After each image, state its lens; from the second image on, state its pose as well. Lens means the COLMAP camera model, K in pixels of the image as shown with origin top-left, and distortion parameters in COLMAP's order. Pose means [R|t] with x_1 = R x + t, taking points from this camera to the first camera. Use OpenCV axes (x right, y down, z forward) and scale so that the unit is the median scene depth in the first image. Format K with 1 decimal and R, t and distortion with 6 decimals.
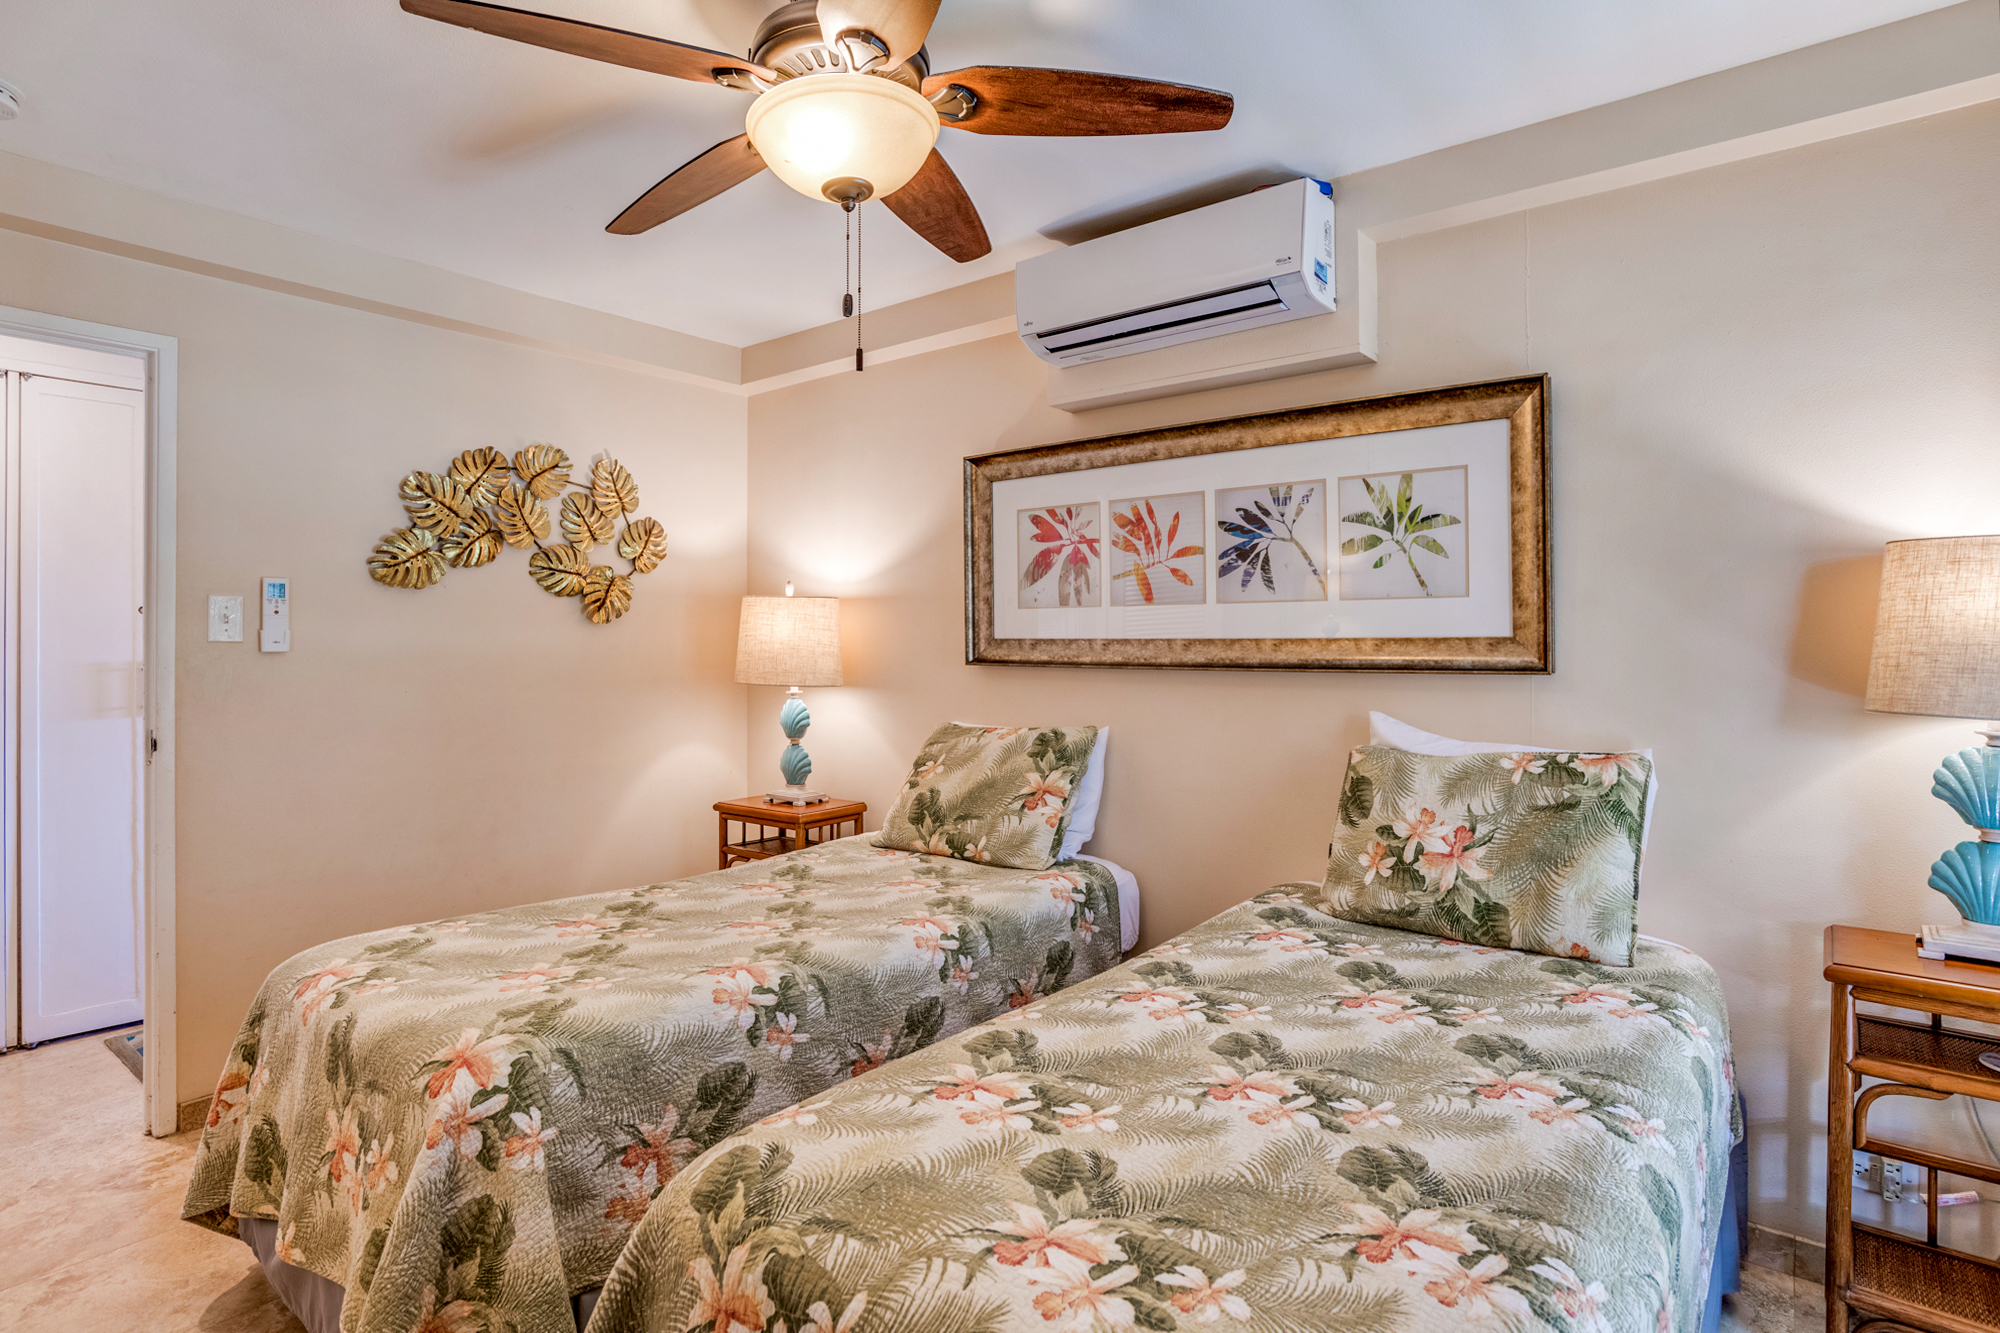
lens RADIAL K [[1027.5, 0, 997.5], [0, 1027.5, 661.3], [0, 0, 1]] dist [-0.047958, 0.020589]
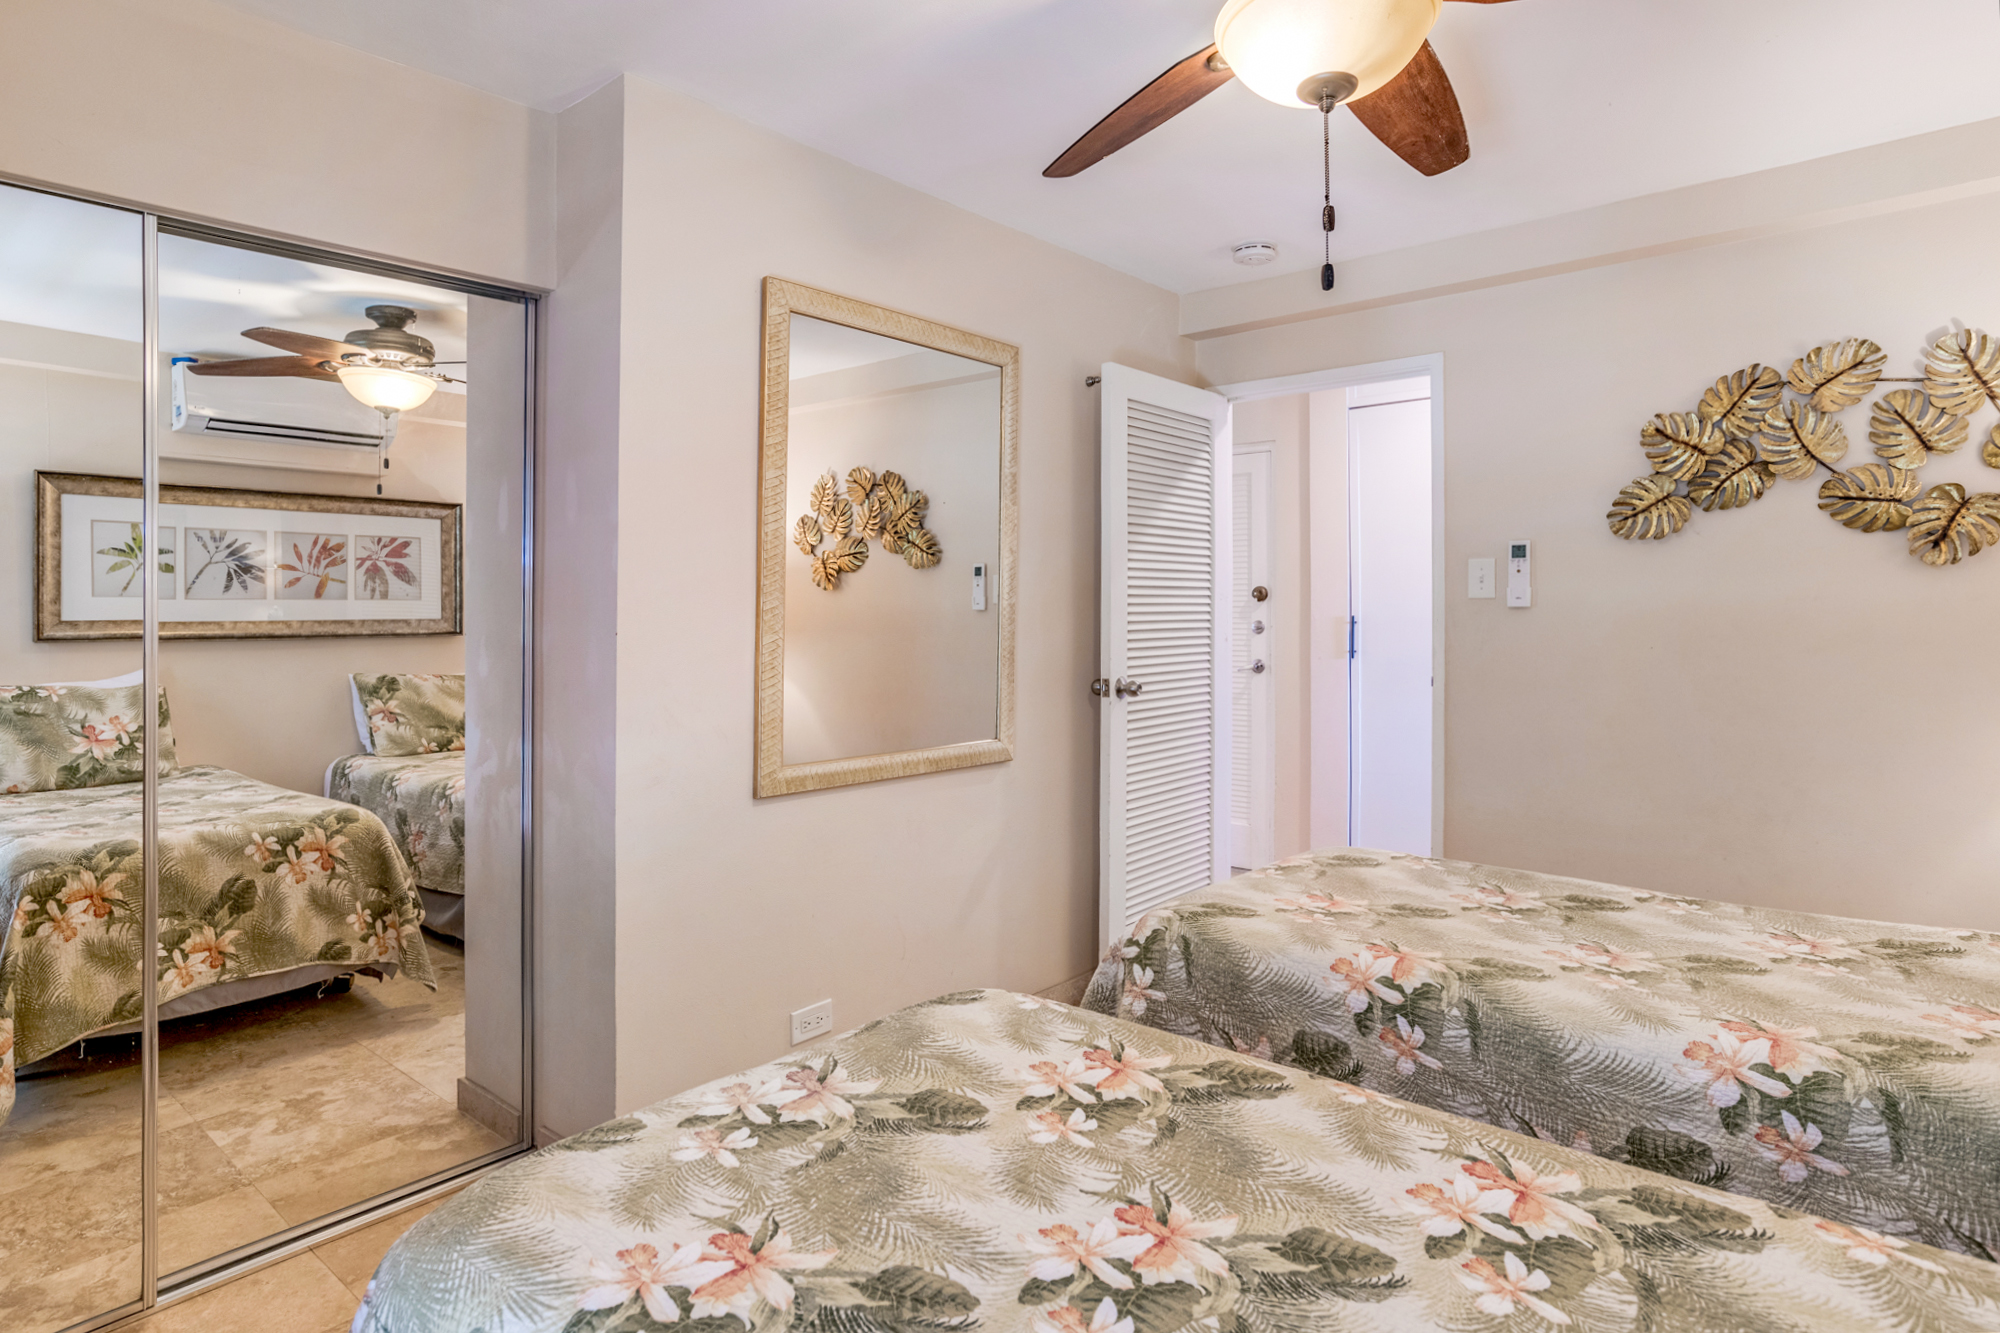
lens RADIAL K [[1027.5, 0, 937.7], [0, 1027.5, 616.9], [0, 0, 1]] dist [-0.047958, 0.020589]
pose [[-0.032252, 0.004520, -0.999470, 0.387795], [0.001579, 0.999989, 0.004472, -0.004362], [0.999479, -0.001434, -0.032259, 0.358666]]
